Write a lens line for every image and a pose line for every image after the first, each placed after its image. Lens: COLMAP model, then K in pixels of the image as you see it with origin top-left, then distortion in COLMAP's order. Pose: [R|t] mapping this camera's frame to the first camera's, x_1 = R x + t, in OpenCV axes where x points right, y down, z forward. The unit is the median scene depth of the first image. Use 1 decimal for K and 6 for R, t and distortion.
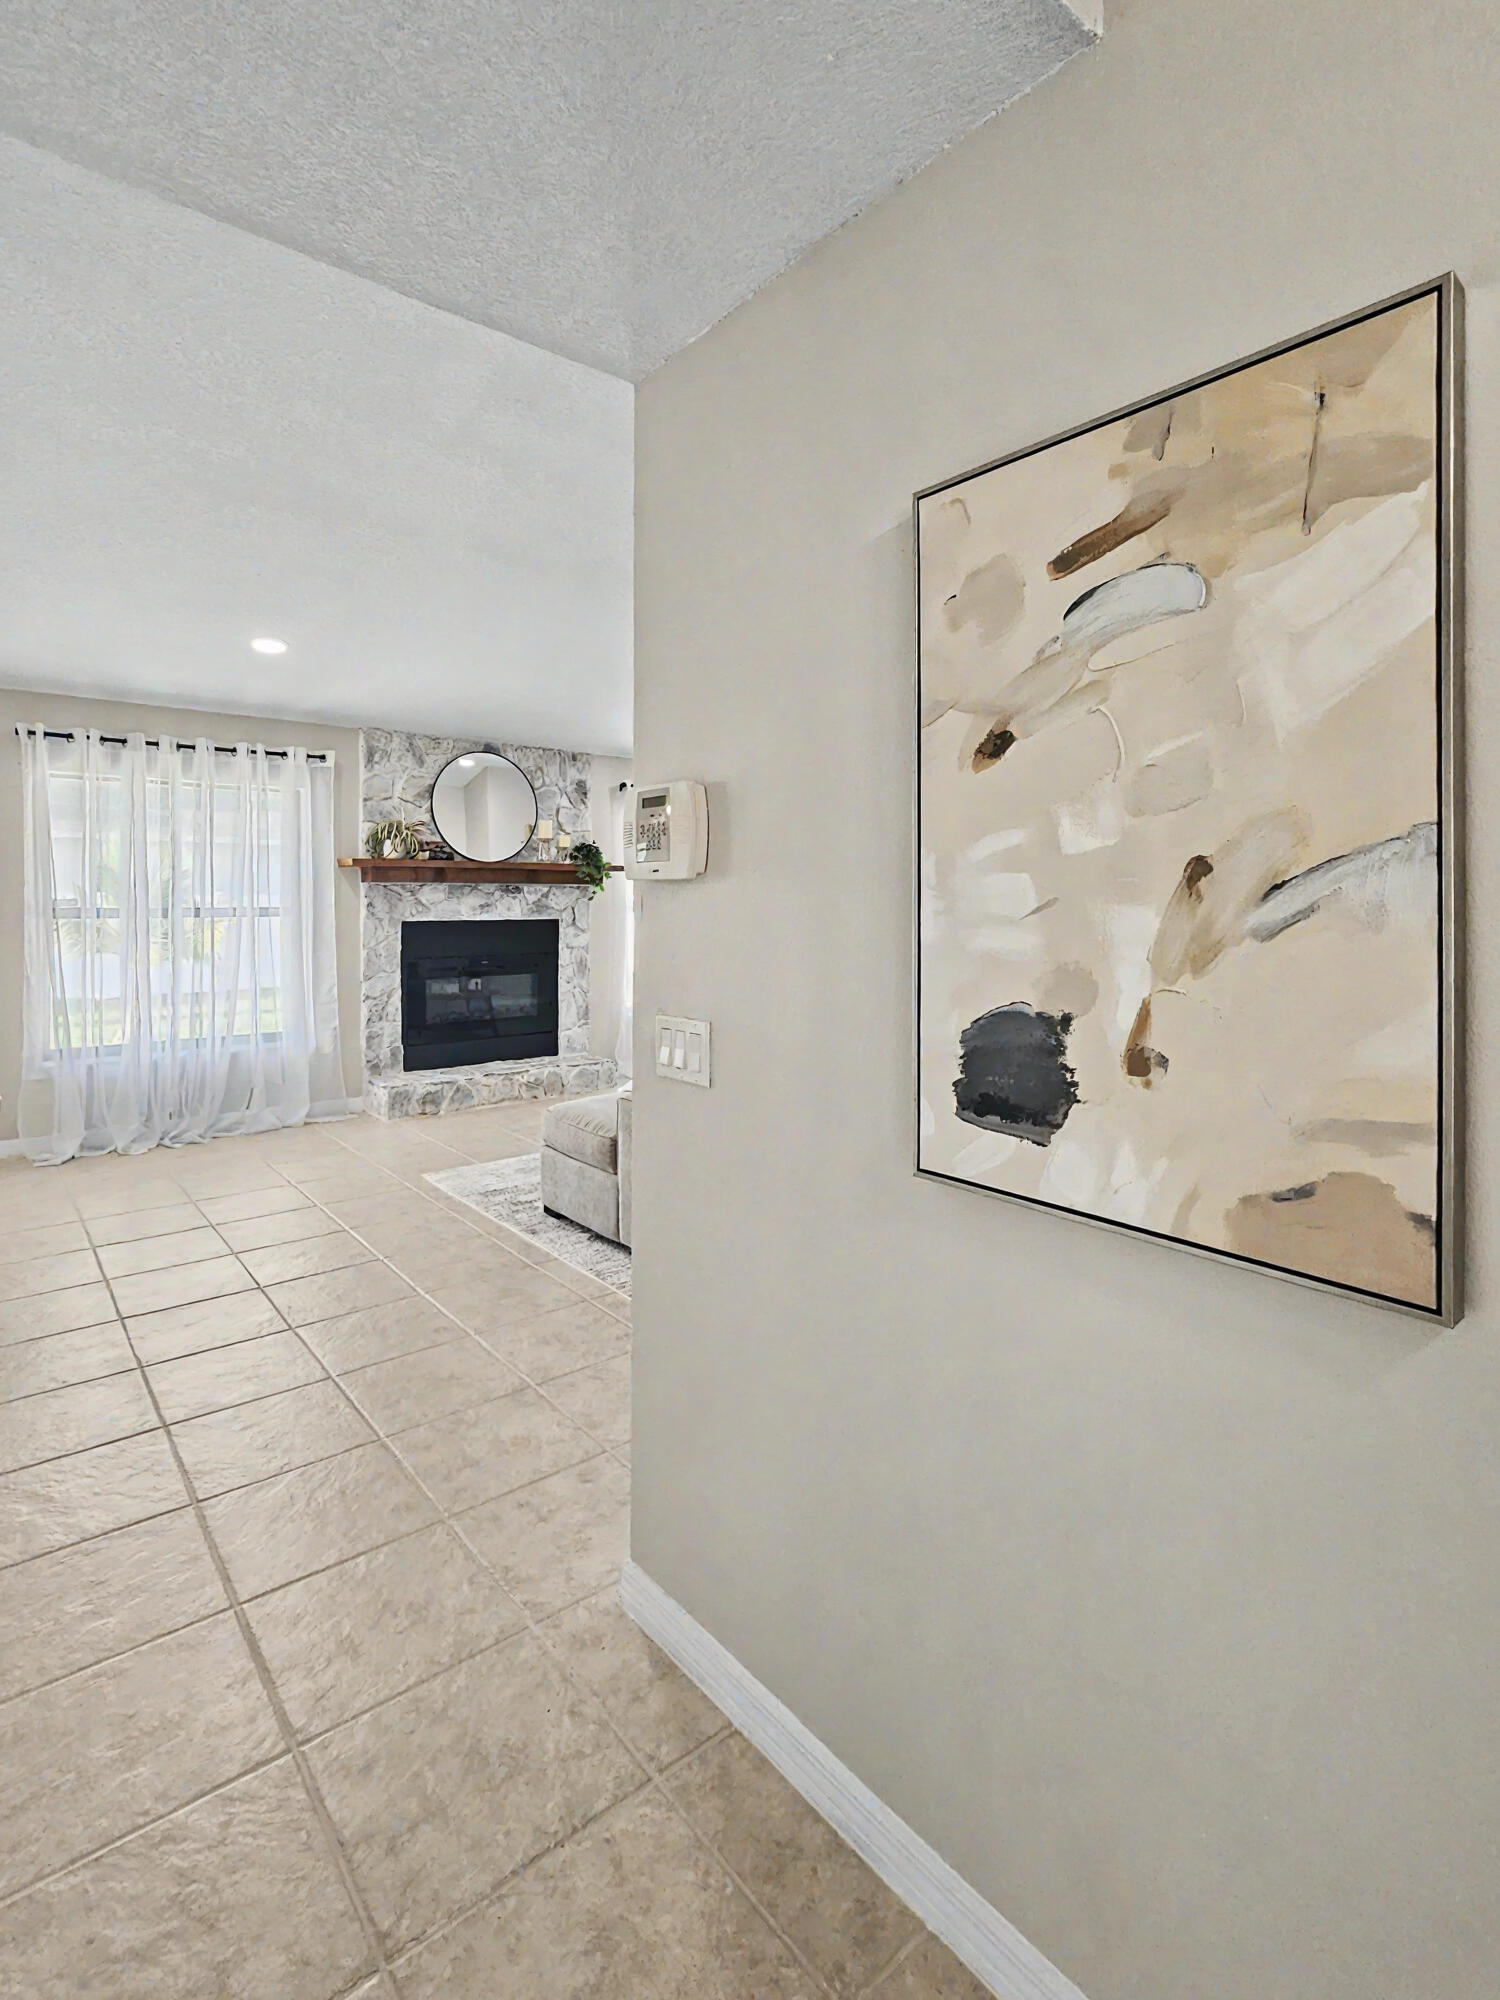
lens RADIAL K [[975.3, 0, 757.8], [0, 975.3, 901.2], [0, 0, 1]] dist [0.002181, -0.000327]
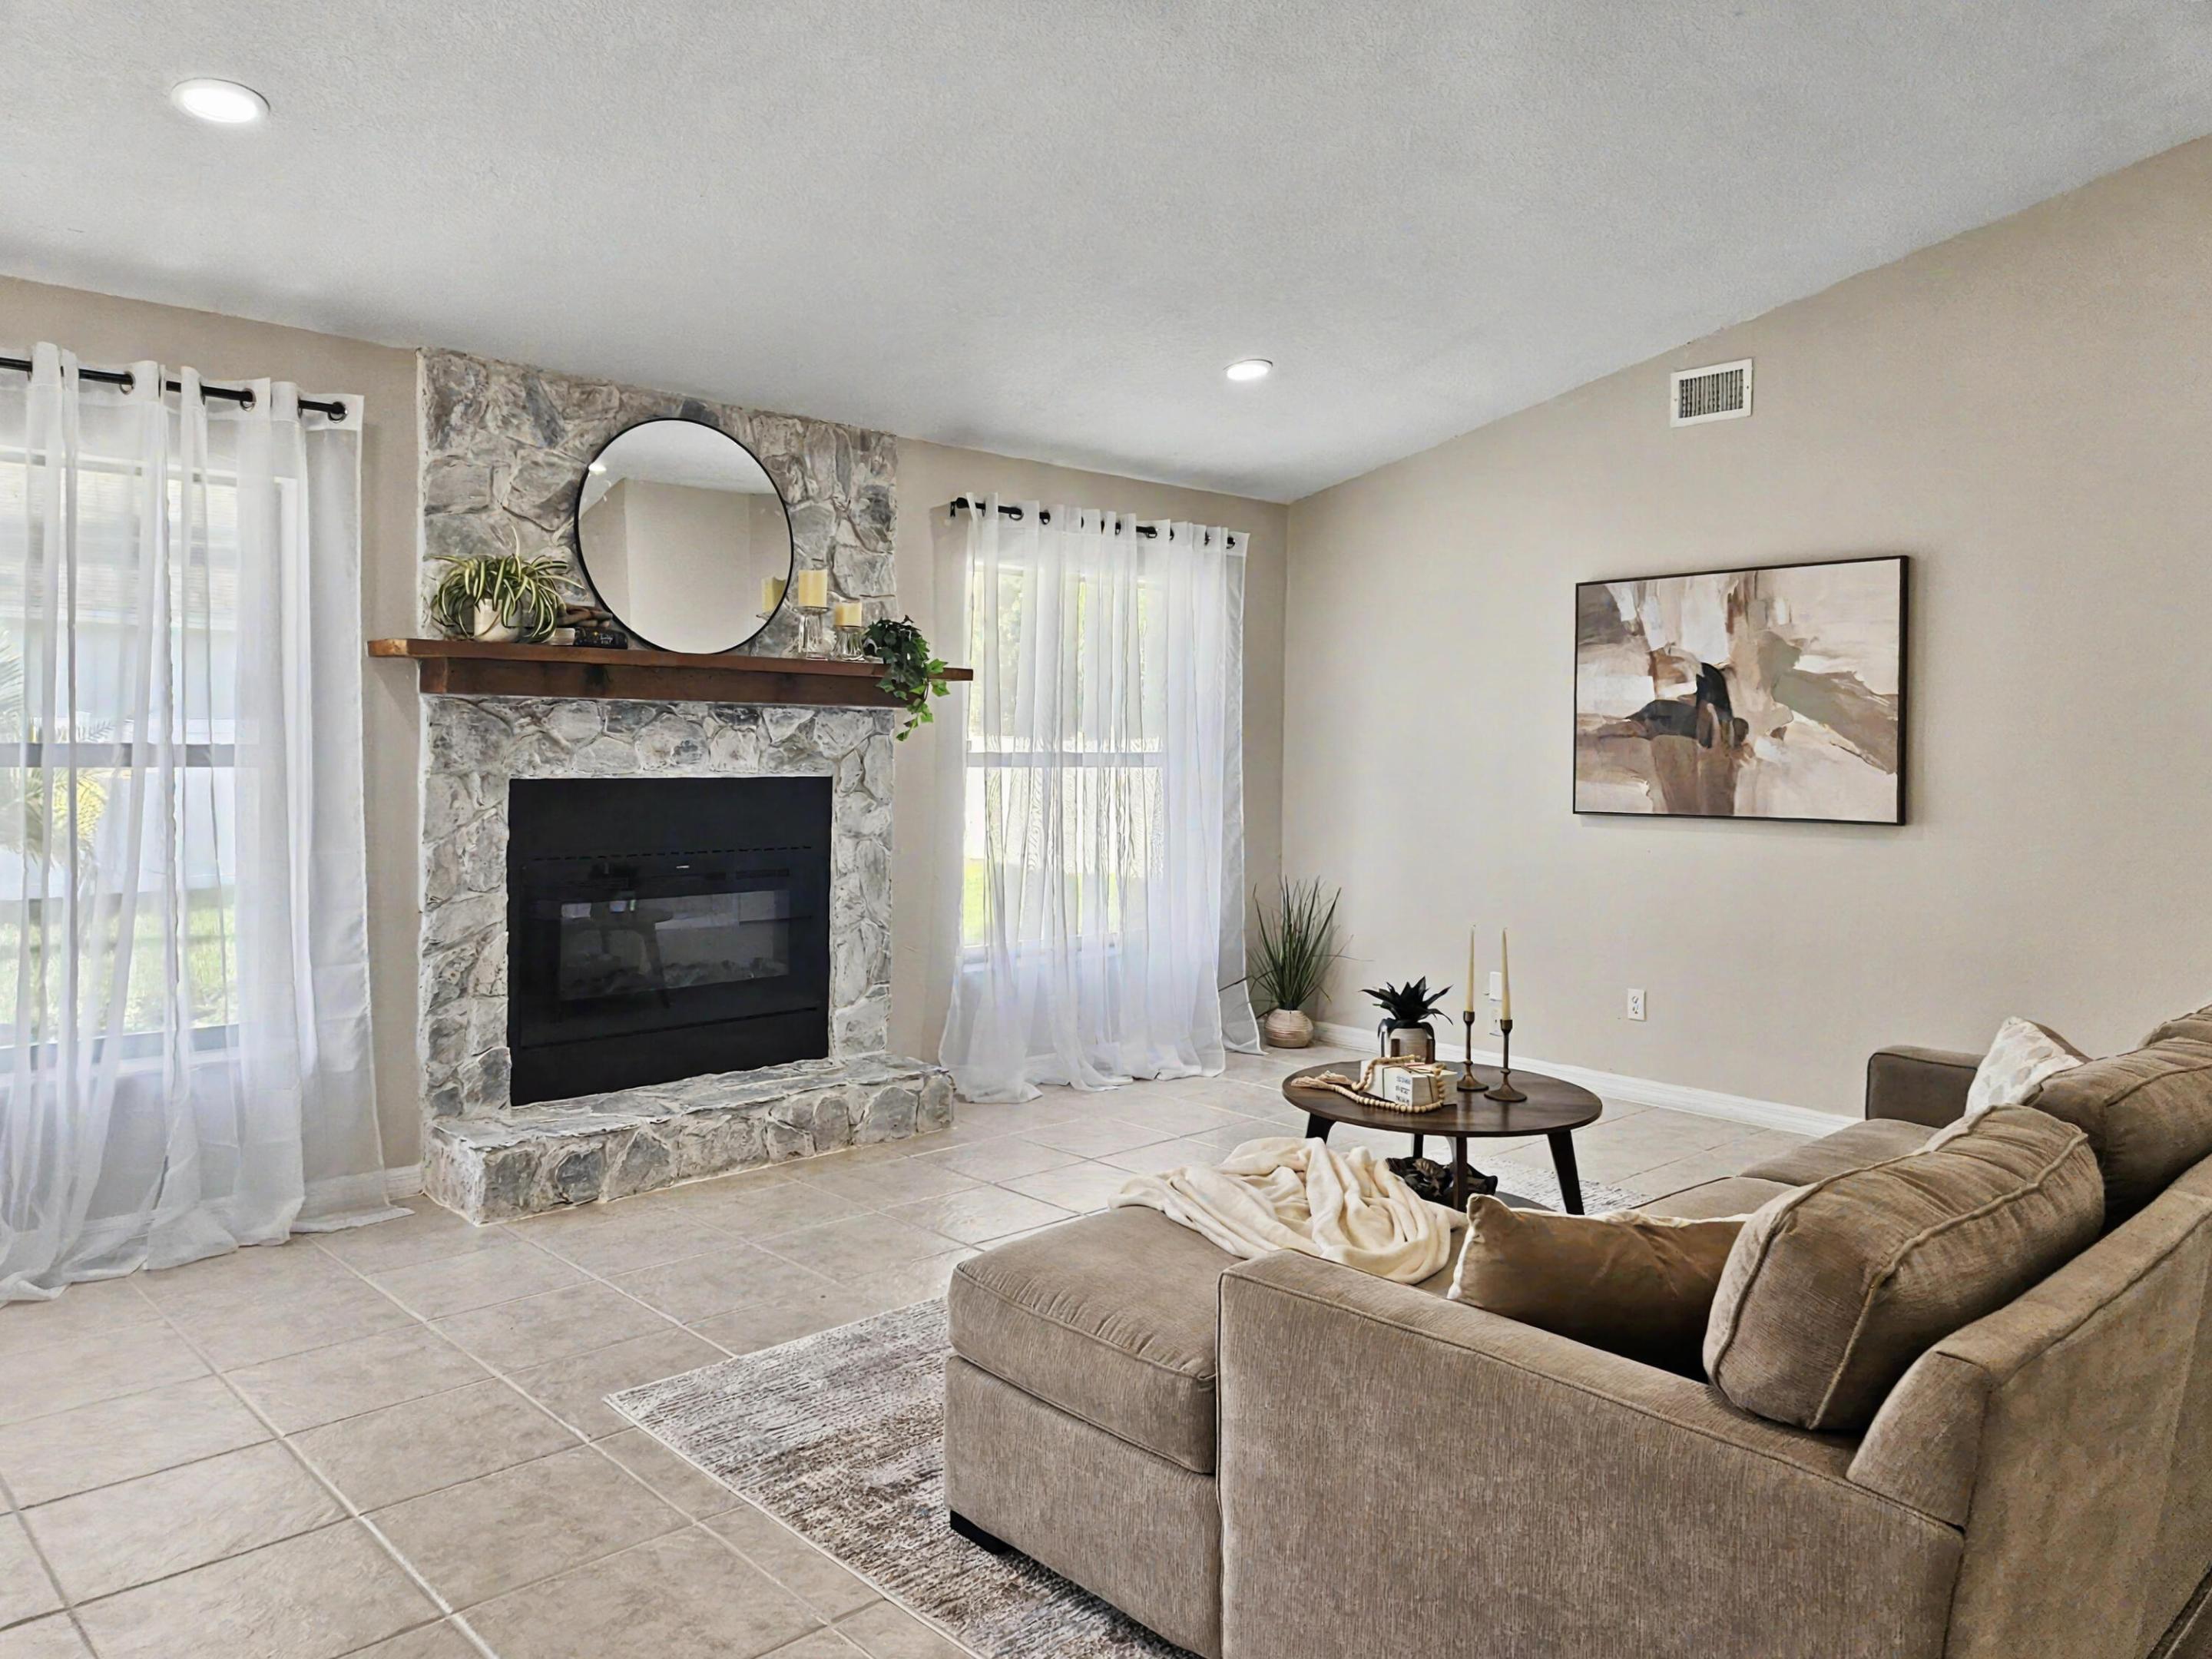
lens RADIAL K [[1553.3, 0, 1107.6], [0, 1553.3, 770.2], [0, 0, 1]] dist [0.050578, -0.041539]
pose [[0.997597, 0.009718, 0.068605, -0.135318], [-0.010805, 0.999822, 0.015482, 0.001920], [-0.068442, -0.016186, 0.997524, 0.246948]]
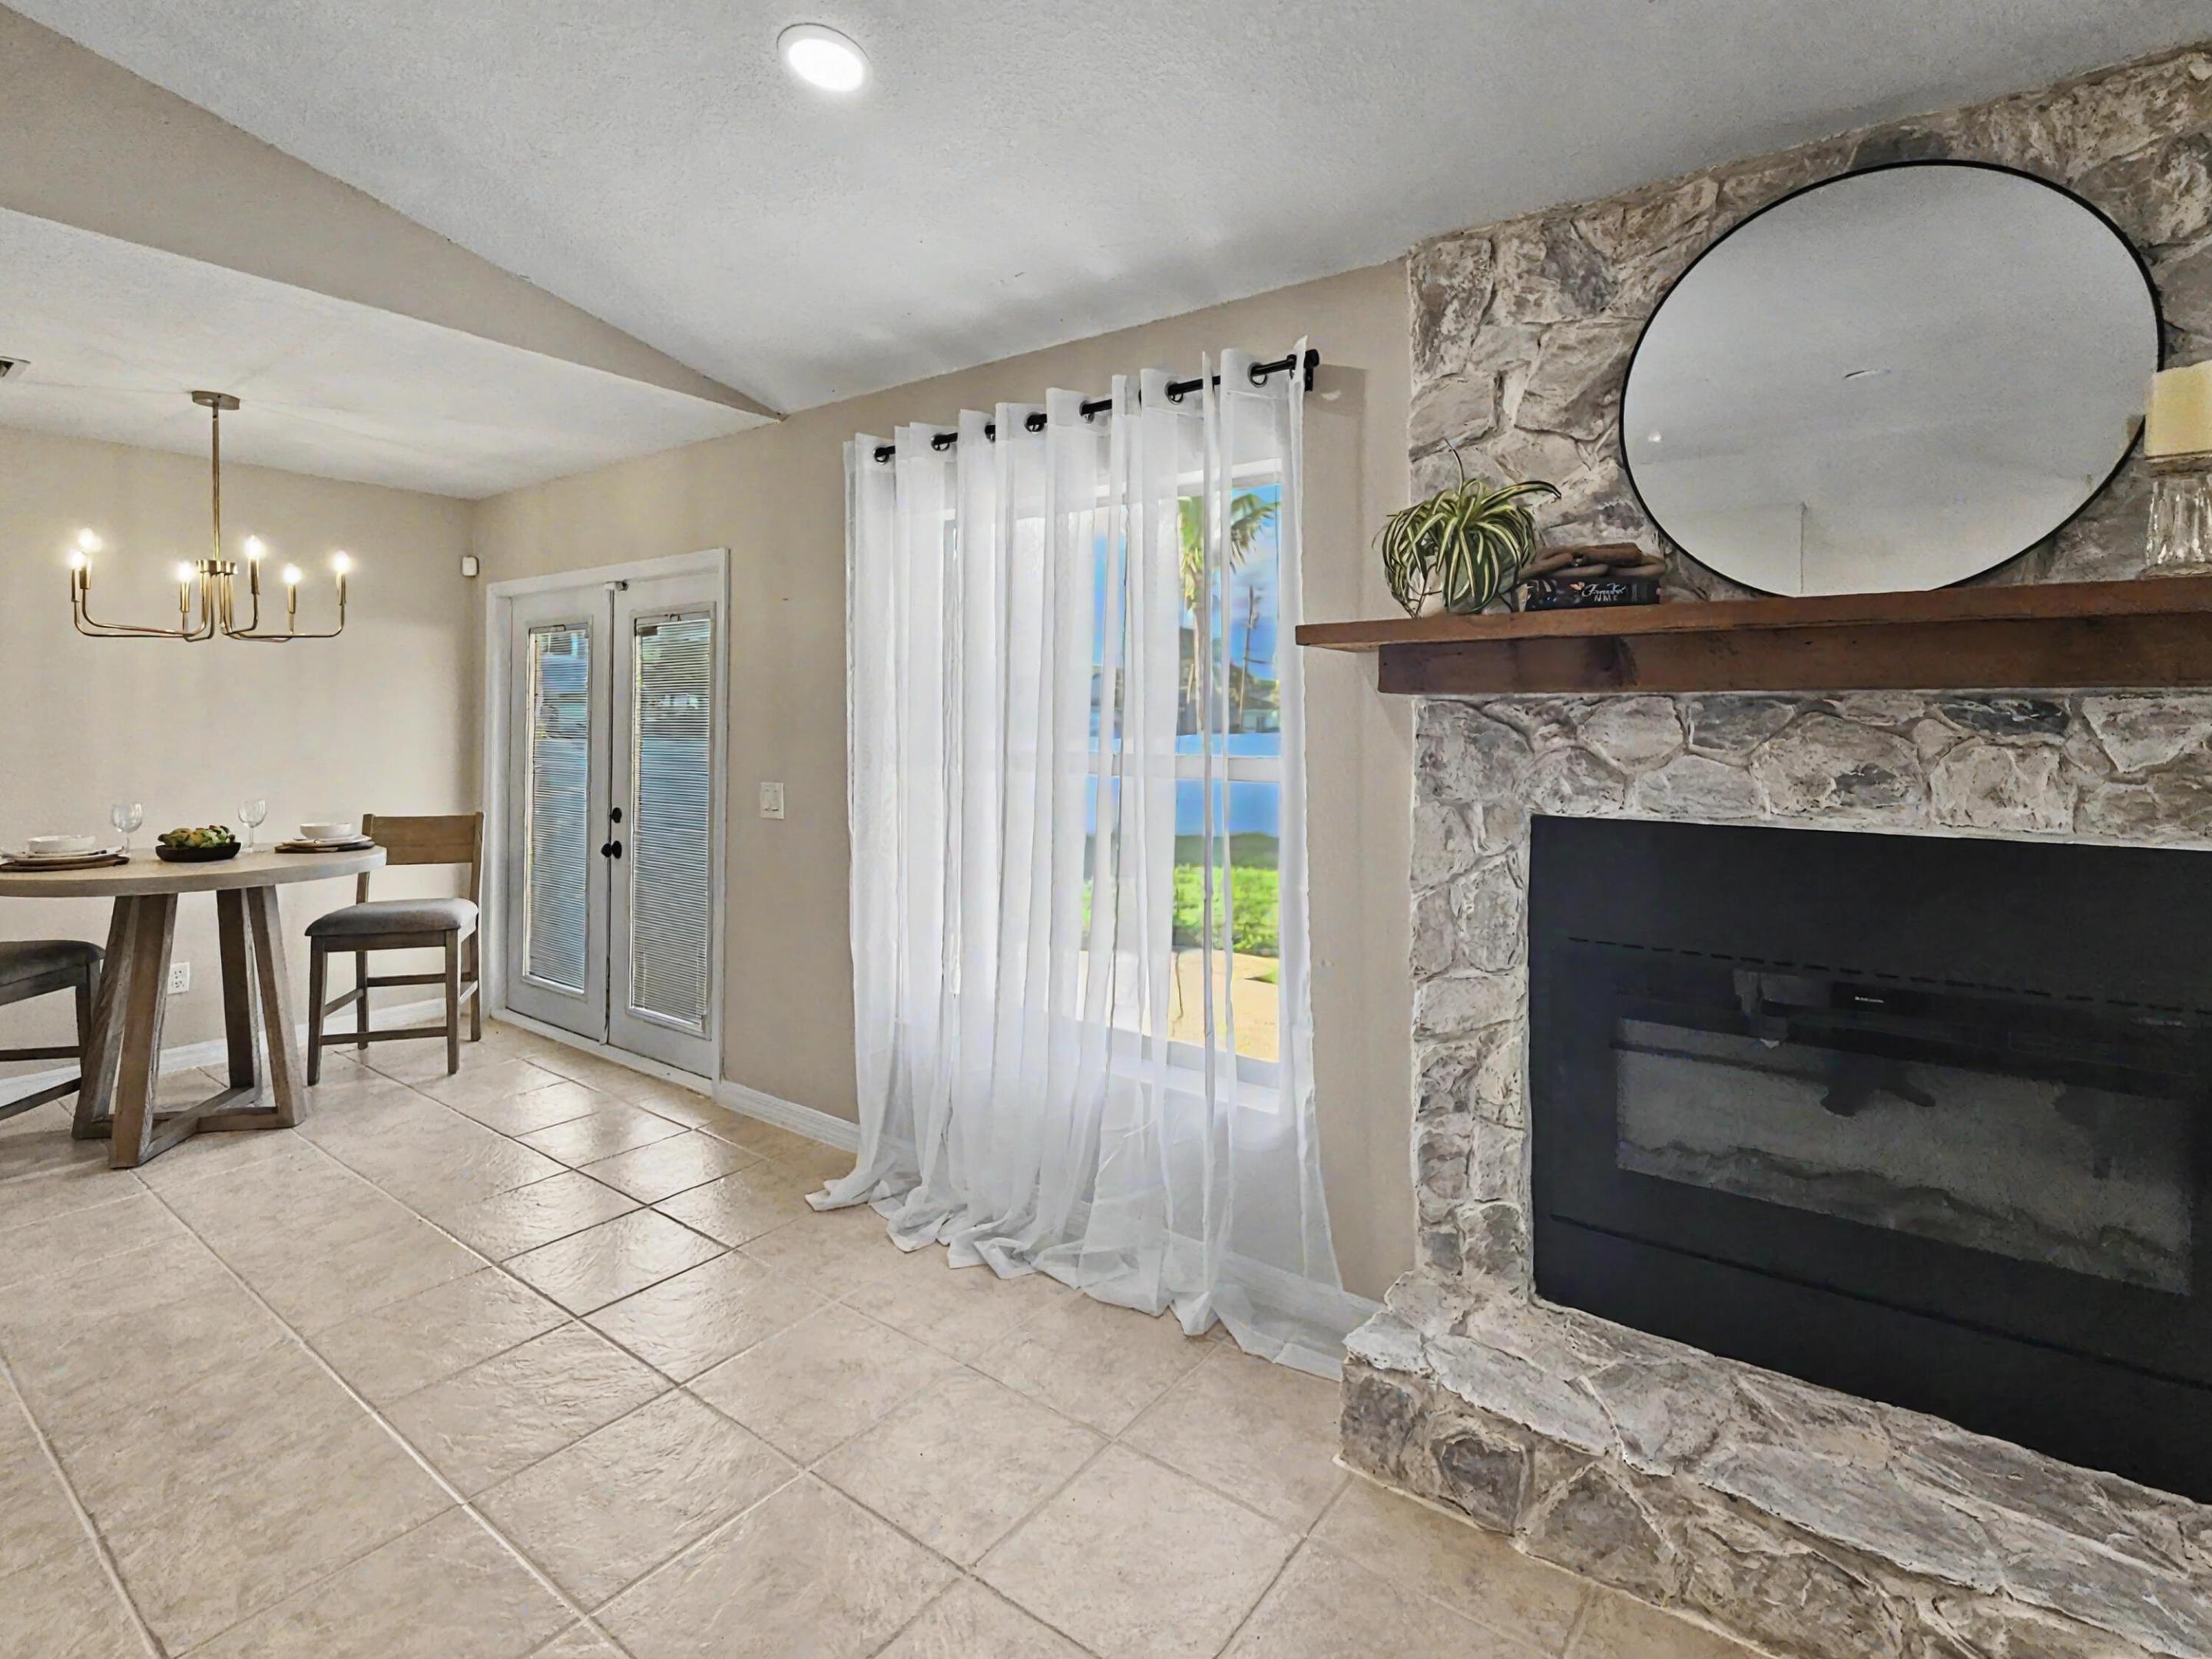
lens RADIAL K [[1078.6, 0, 1110.7], [0, 1078.6, 712.0], [0, 0, 1]] dist [0.002181, -0.000327]
pose [[0.242442, -0.009902, -0.970115, -0.058718], [-0.009584, 0.999875, -0.012601, -0.007128], [0.970119, 0.012352, 0.242317, 0.786969]]
